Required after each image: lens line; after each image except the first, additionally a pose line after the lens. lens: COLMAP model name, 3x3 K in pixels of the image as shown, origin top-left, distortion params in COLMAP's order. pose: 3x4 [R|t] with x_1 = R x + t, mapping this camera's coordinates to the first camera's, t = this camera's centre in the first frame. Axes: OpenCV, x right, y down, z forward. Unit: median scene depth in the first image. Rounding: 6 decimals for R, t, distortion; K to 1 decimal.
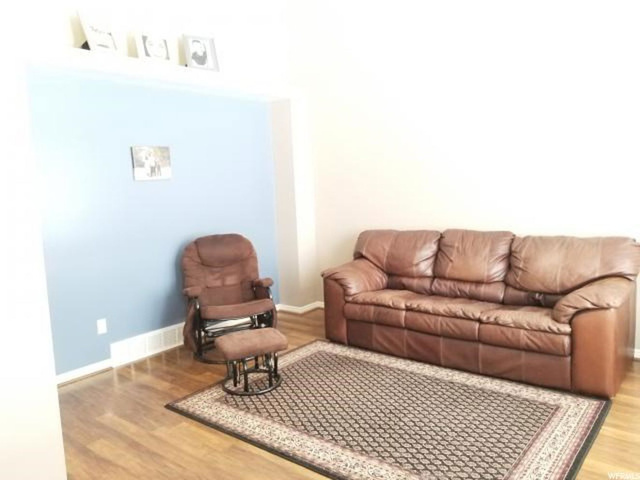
lens RADIAL K [[524.5, 0, 319.4], [0, 524.5, 229.7], [0, 0, 1]] dist [0.000806, -0.013922]
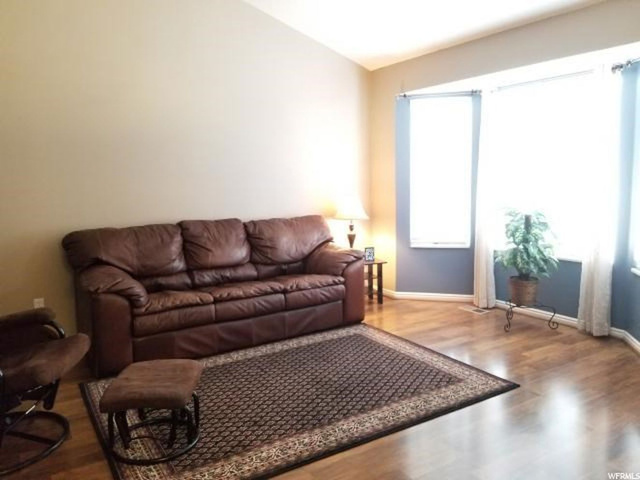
lens RADIAL K [[502.3, 0, 320.0], [0, 502.3, 240.0], [0, 0, 1]] dist [0.090626, -0.005585]
pose [[0.328361, -0.082353, 0.940955, -0.655650], [0.108573, 0.992880, 0.049009, 0.017326], [-0.938292, 0.086070, 0.334964, 0.529852]]
